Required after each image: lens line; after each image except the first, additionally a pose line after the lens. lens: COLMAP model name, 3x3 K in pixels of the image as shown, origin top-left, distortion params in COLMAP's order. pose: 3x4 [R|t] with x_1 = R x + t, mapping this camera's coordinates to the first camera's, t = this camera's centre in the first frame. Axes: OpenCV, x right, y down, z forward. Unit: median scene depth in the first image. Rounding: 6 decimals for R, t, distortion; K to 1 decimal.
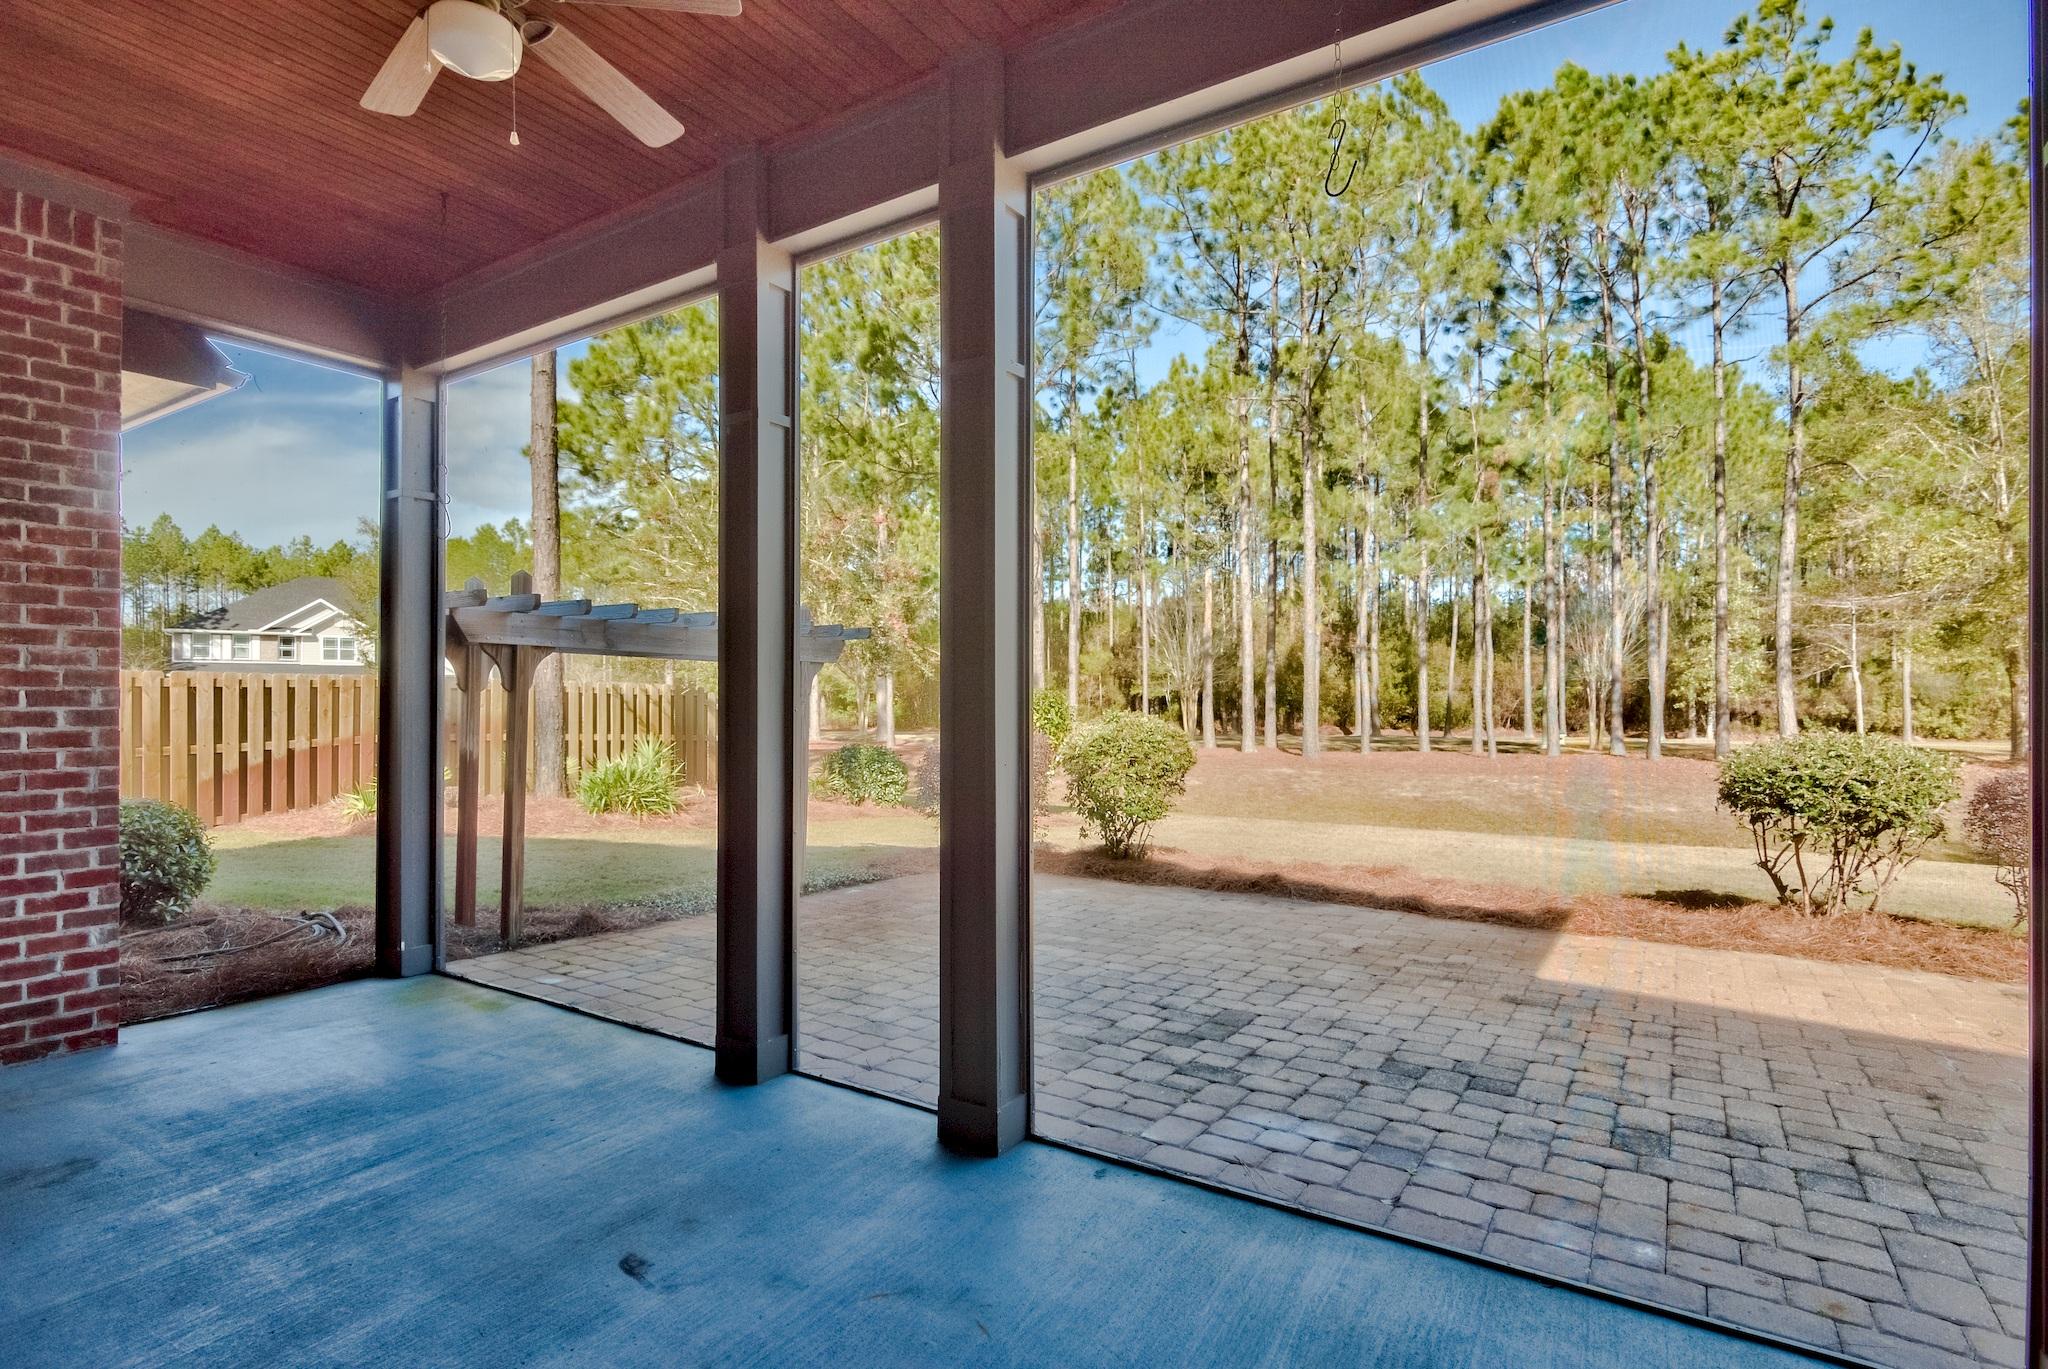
lens RADIAL K [[1001.8, 0, 1013.7], [0, 1001.8, 687.4], [0, 0, 1]] dist [-0.003460, 0.000270]
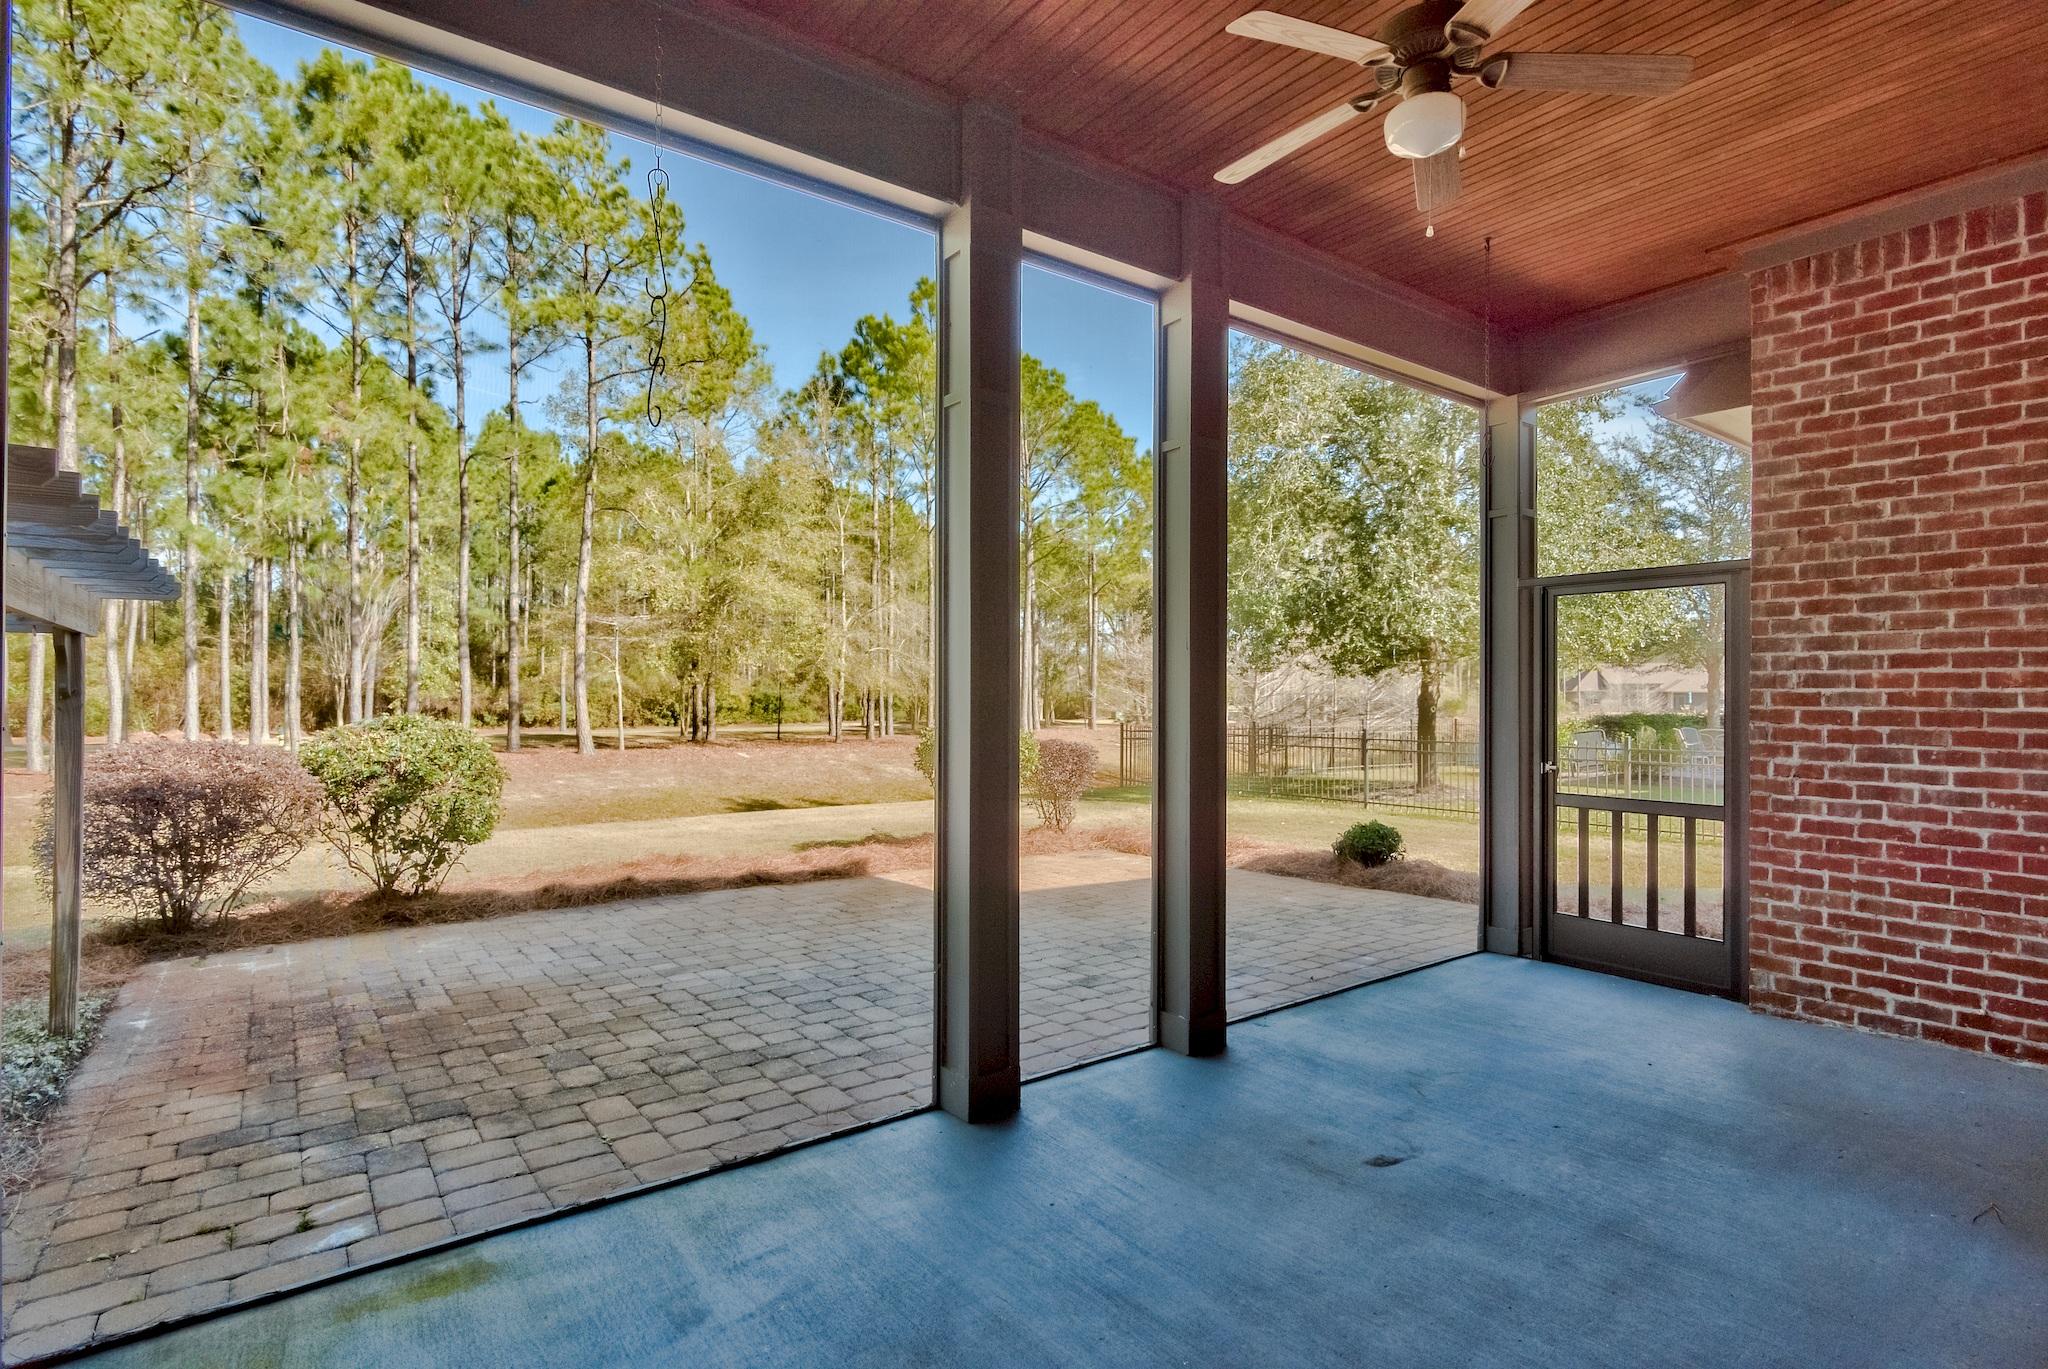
lens RADIAL K [[1001.8, 0, 1014.7], [0, 1001.8, 688.6], [0, 0, 1]] dist [-0.003460, 0.000270]
pose [[0.348934, 0.009259, 0.937102, -0.905306], [-0.012503, 0.999908, -0.005224, 0.005767], [-0.937064, -0.009894, 0.349017, 0.535968]]
